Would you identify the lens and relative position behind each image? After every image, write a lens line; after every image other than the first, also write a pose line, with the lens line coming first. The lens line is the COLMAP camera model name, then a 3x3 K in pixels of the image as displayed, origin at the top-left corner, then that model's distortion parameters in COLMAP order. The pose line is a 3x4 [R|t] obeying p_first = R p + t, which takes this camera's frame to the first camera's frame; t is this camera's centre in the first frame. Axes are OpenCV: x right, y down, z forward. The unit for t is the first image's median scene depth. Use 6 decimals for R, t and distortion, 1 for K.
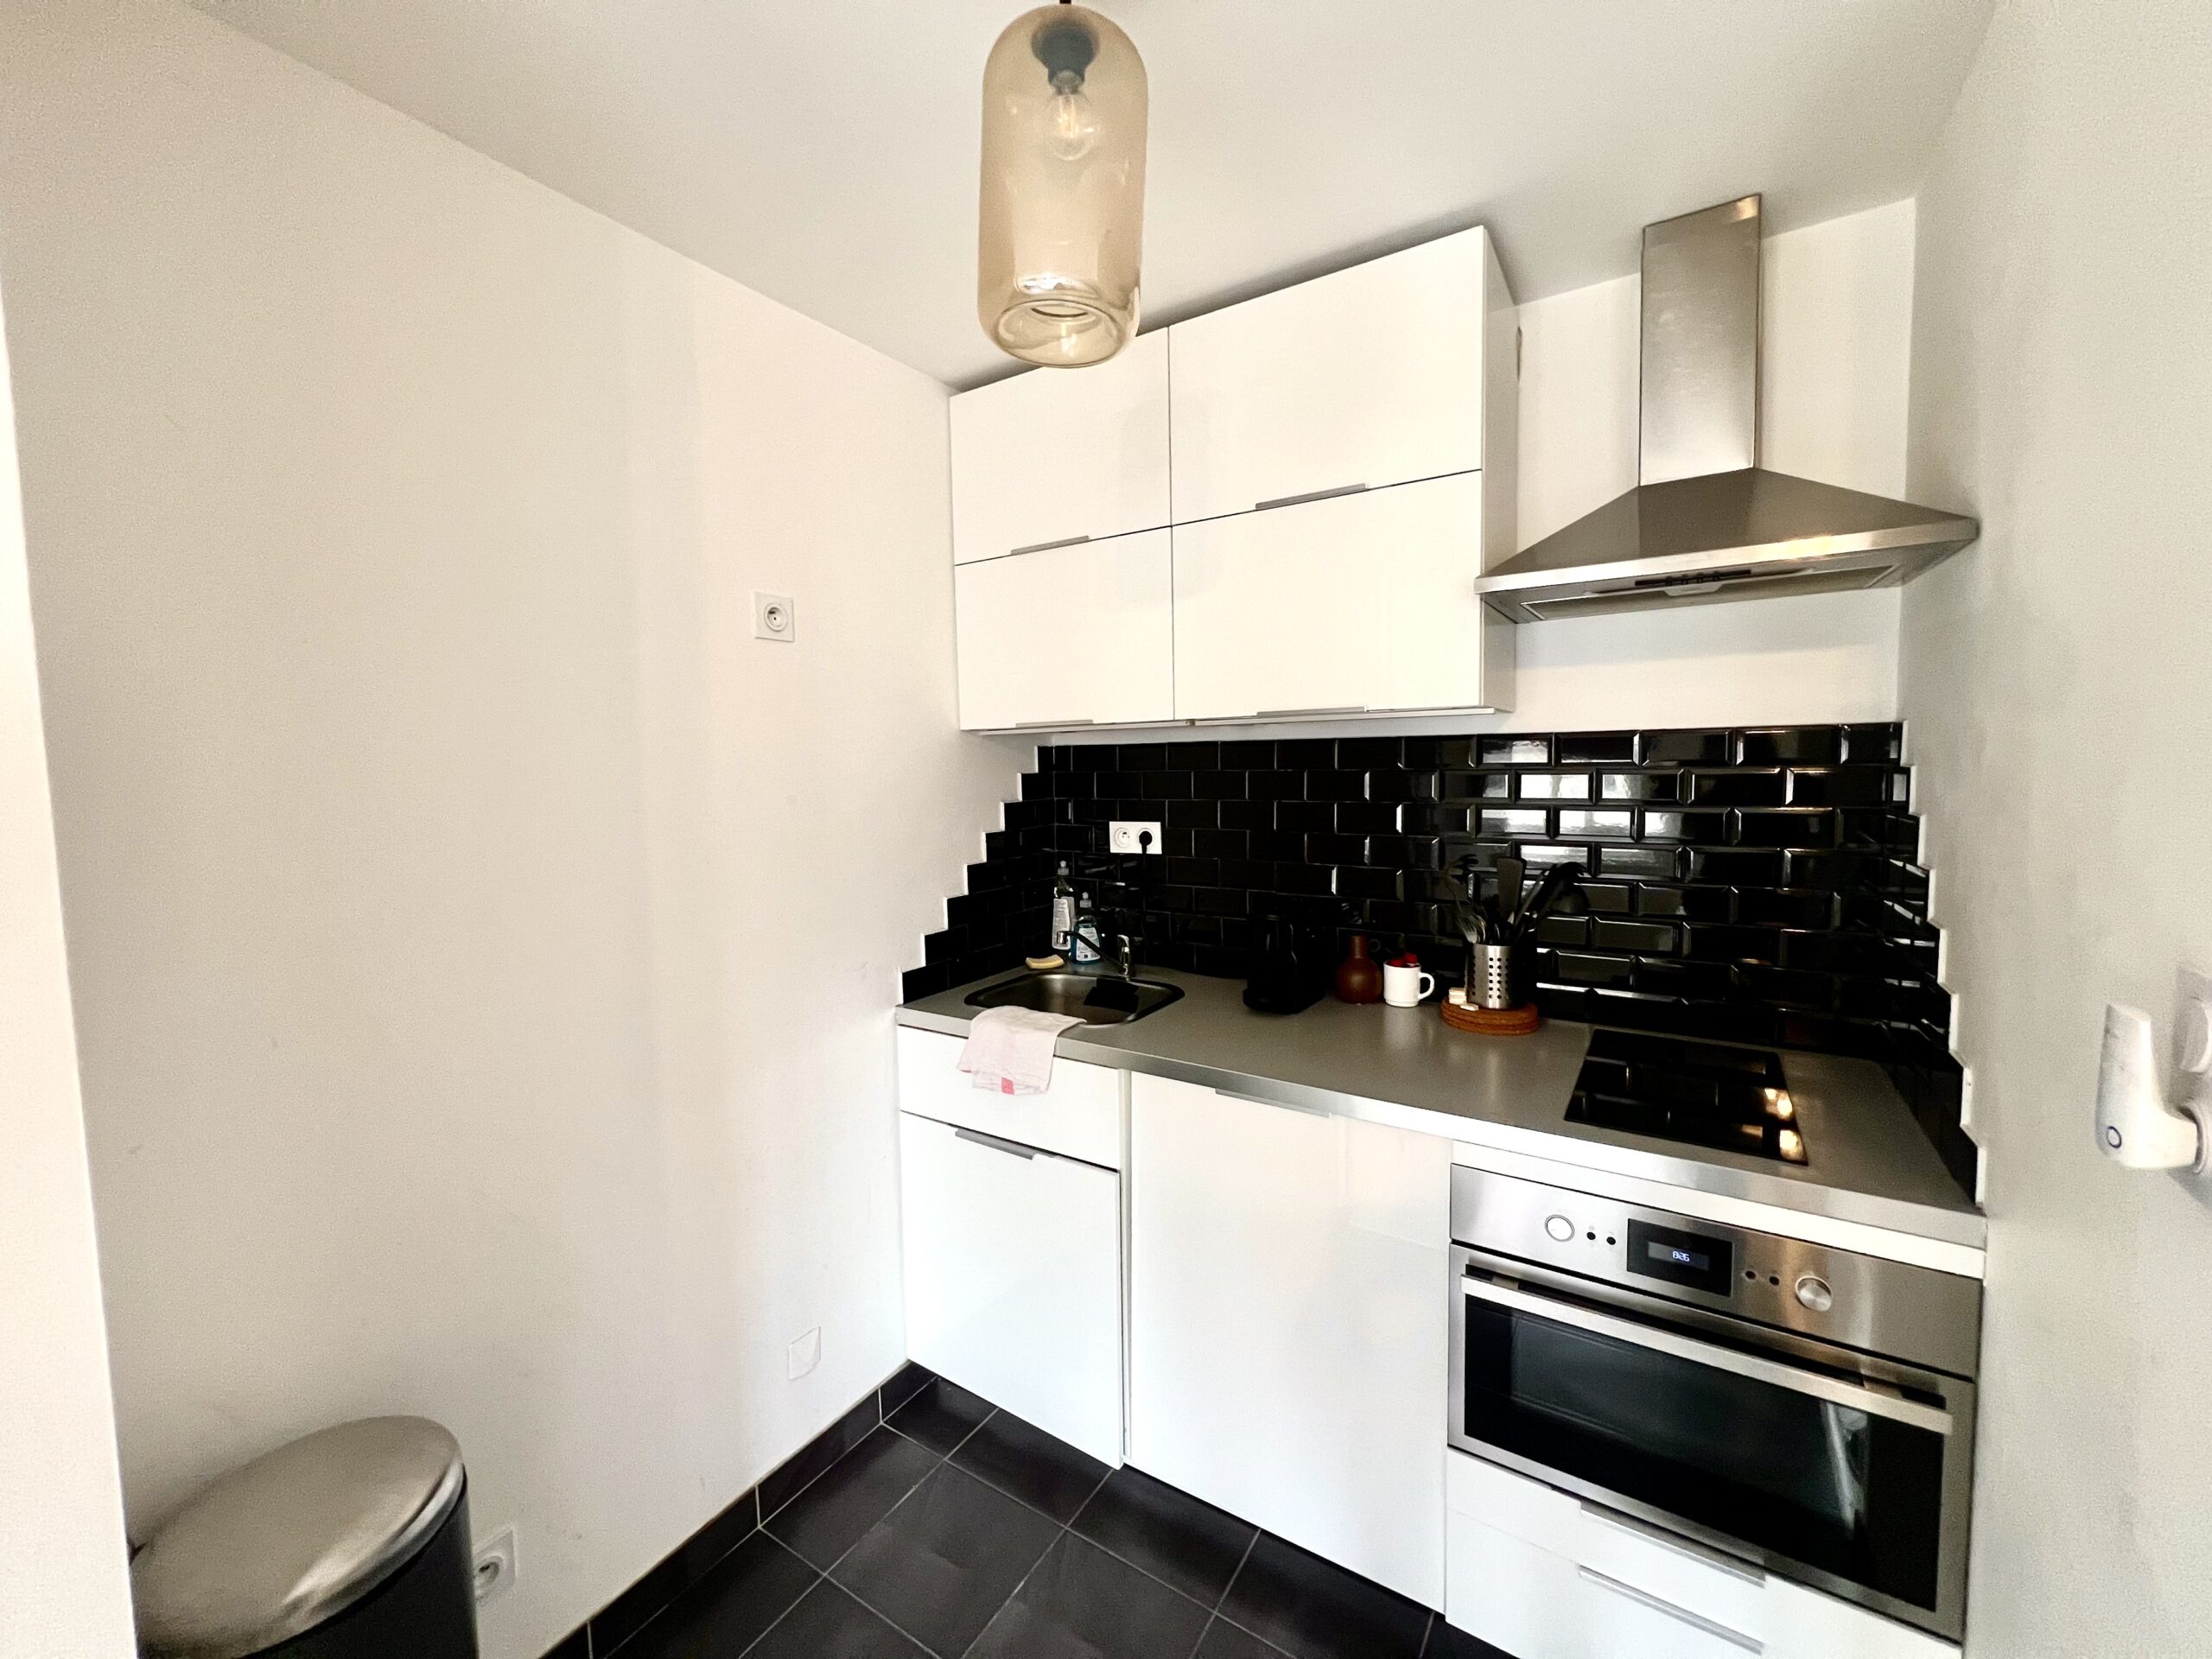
lens RADIAL K [[879.3, 0, 1106.0], [0, 879.3, 829.5], [0, 0, 1]] dist [-0.001706, -0.000404]
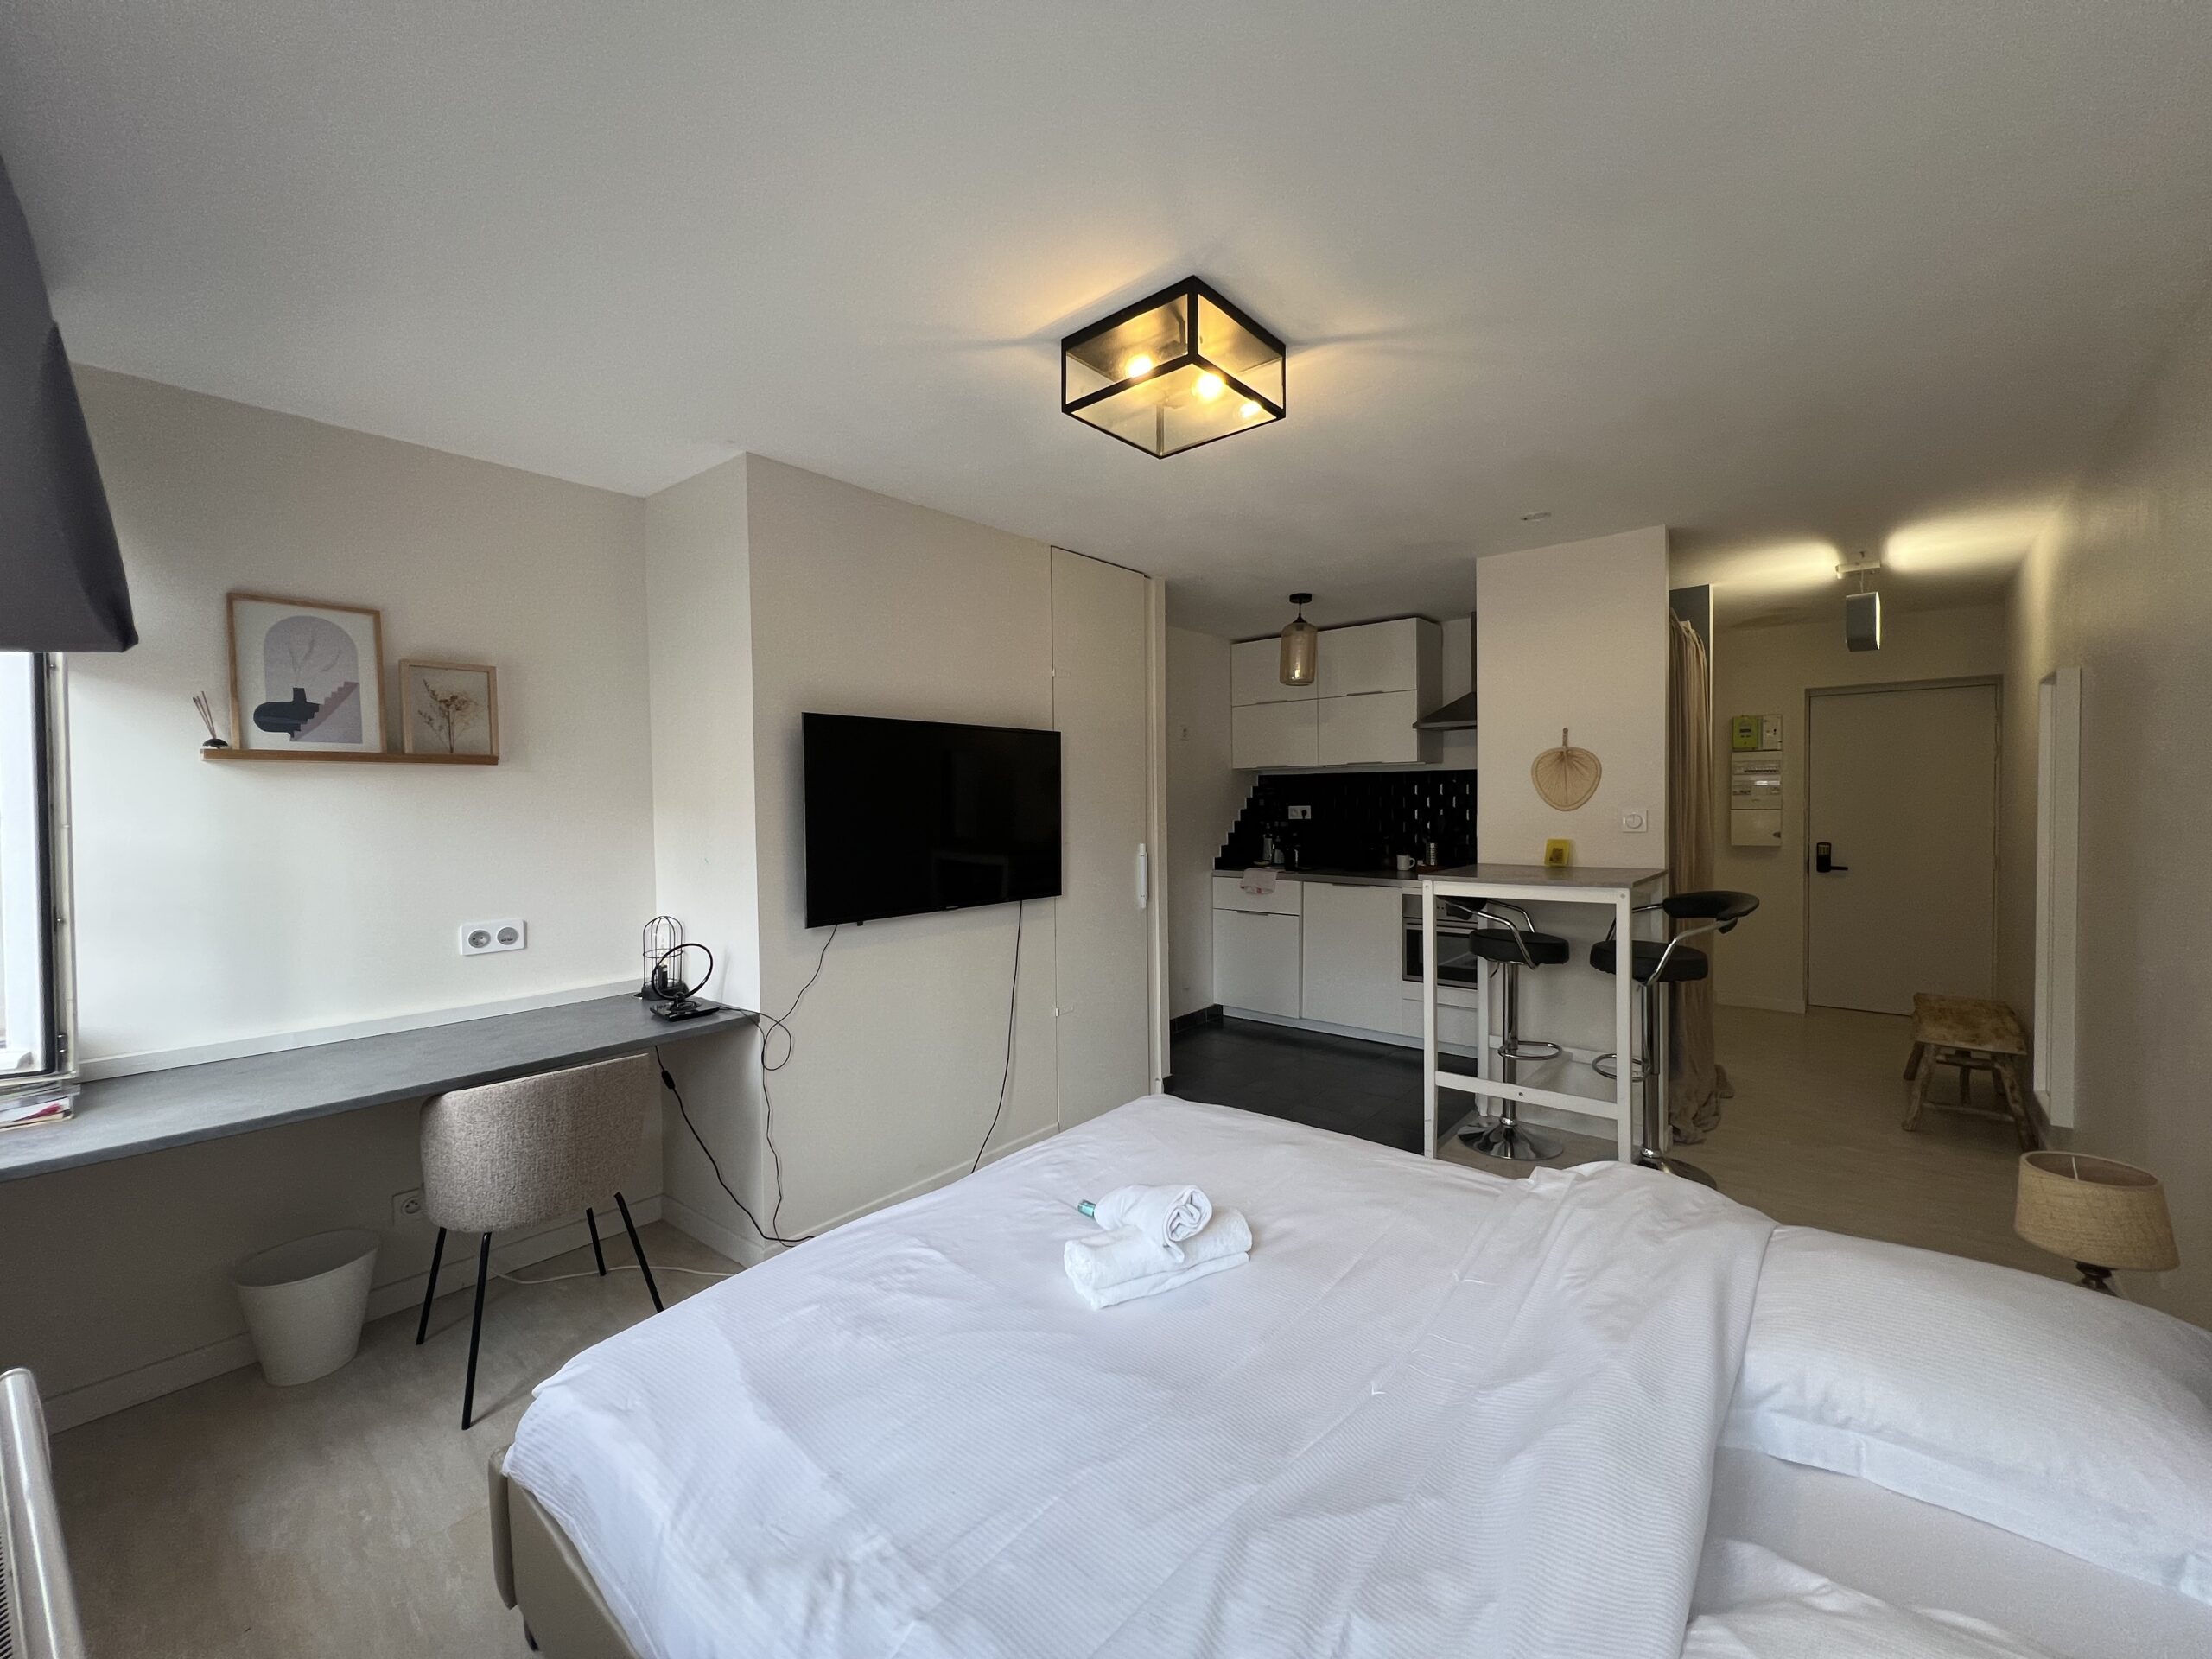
lens RADIAL K [[879.3, 0, 1106.0], [0, 879.3, 829.5], [0, 0, 1]] dist [-0.001706, -0.000404]
pose [[0.991027, 0.009721, -0.133310, -0.188757], [-0.015324, 0.999039, -0.041072, 0.178618], [0.132782, 0.042747, 0.990223, -1.615350]]
